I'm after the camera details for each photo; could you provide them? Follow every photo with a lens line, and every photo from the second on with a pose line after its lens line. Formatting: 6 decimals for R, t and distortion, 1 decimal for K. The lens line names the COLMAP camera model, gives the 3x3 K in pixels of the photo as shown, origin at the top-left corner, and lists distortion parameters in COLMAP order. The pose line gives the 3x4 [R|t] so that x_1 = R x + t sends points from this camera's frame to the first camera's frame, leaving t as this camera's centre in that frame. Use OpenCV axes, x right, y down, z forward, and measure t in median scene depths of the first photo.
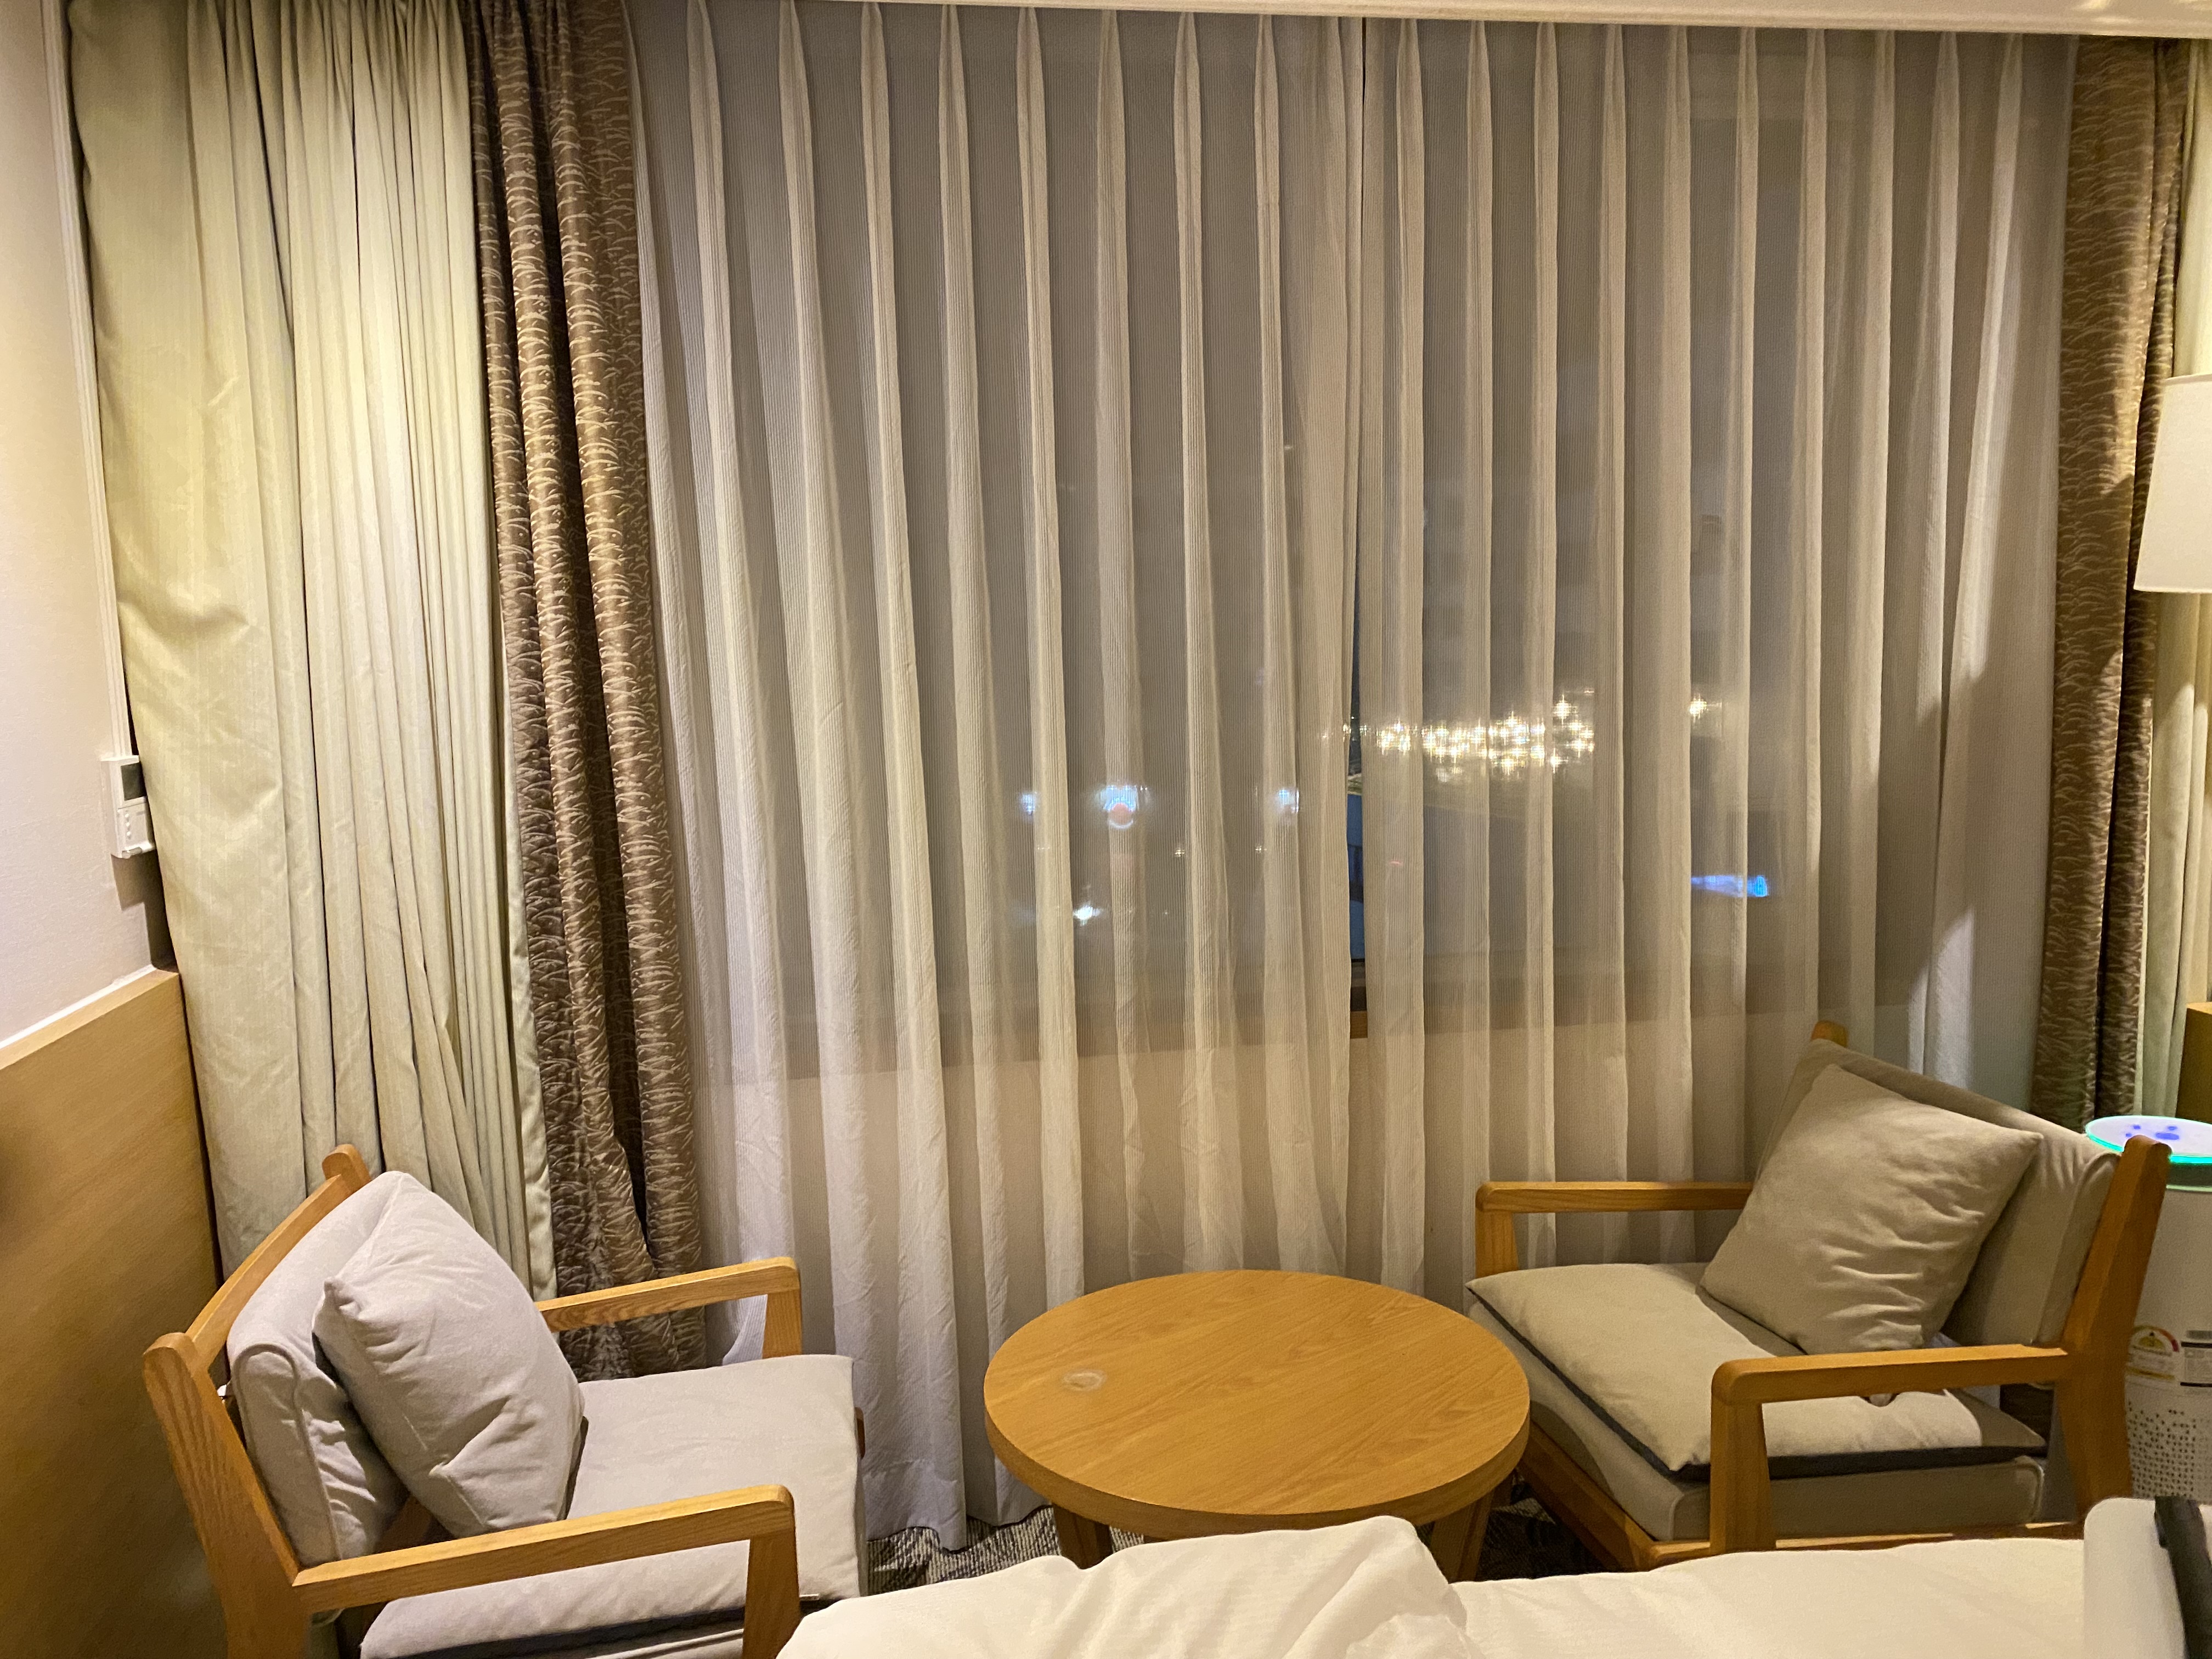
lens RADIAL K [[1648.1, 0, 1104.3], [0, 1648.1, 838.7], [0, 0, 1]] dist [0.010082, -0.000863]
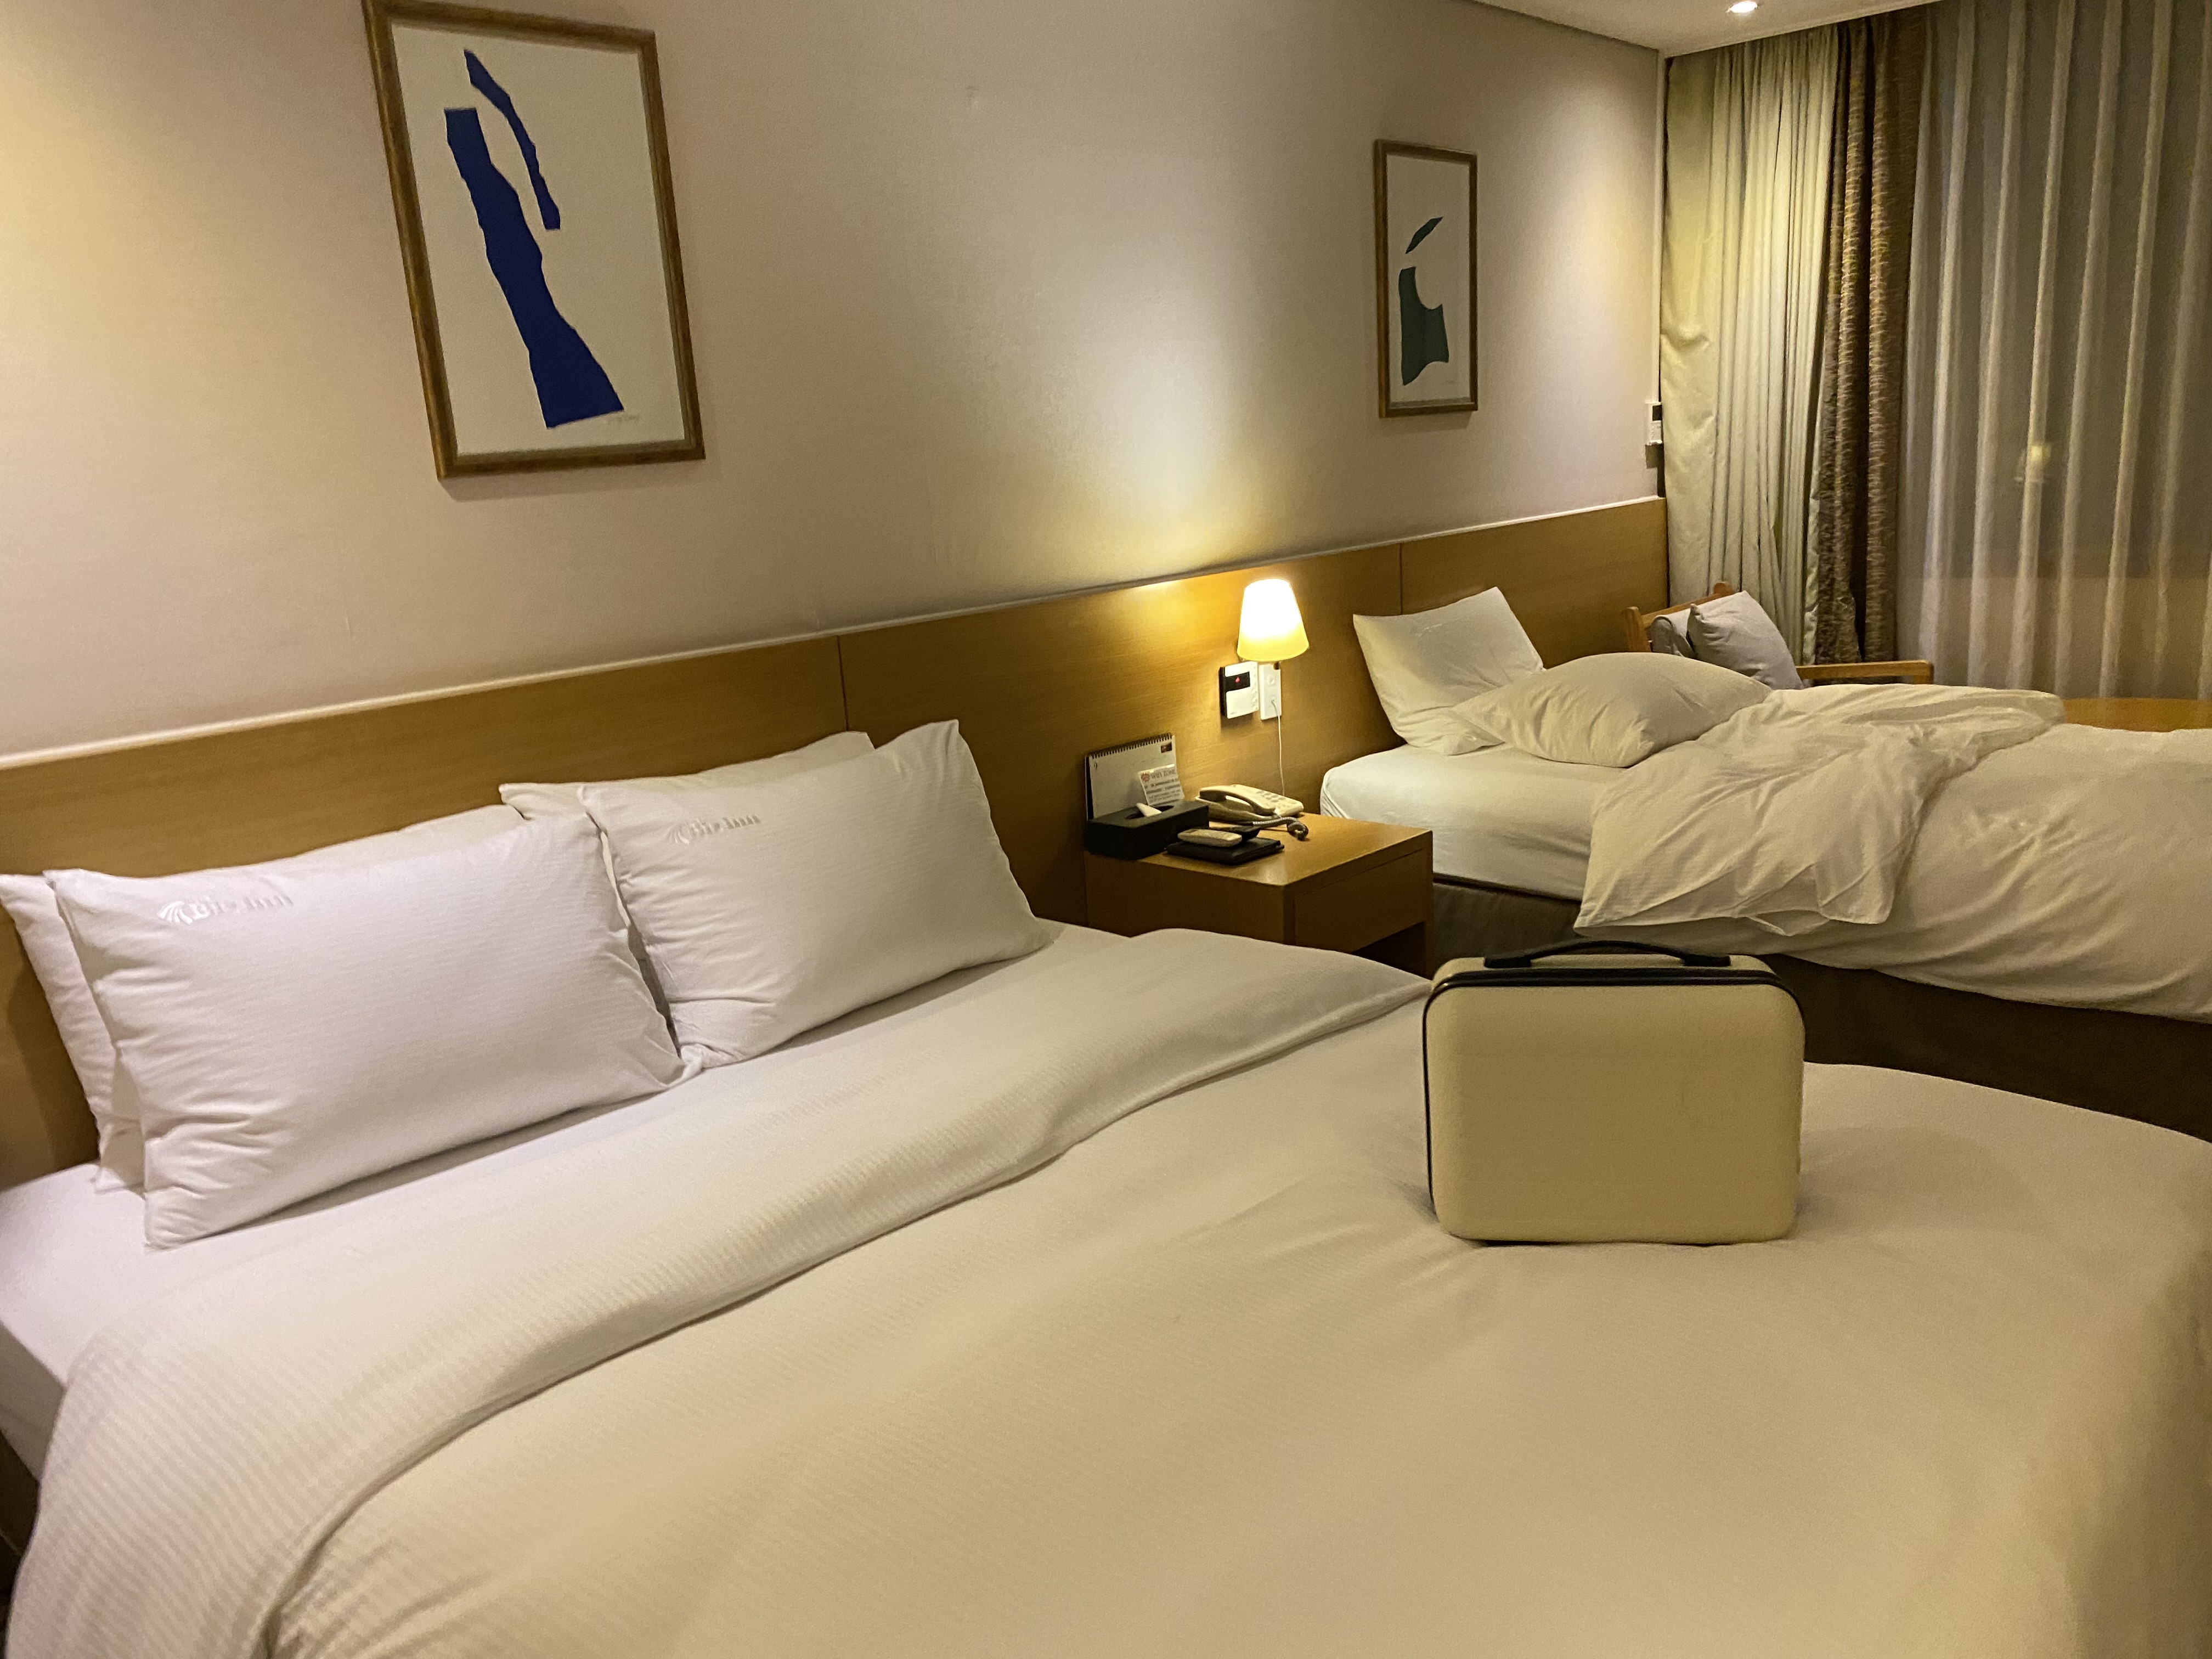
lens RADIAL K [[1648.1, 0, 1102.5], [0, 1648.1, 837.0], [0, 0, 1]] dist [0.010082, -0.000863]
pose [[0.623930, 0.176380, -0.761316, 0.778463], [-0.044094, 0.980591, 0.191044, 0.136049], [0.780235, -0.085628, 0.619597, -1.072325]]
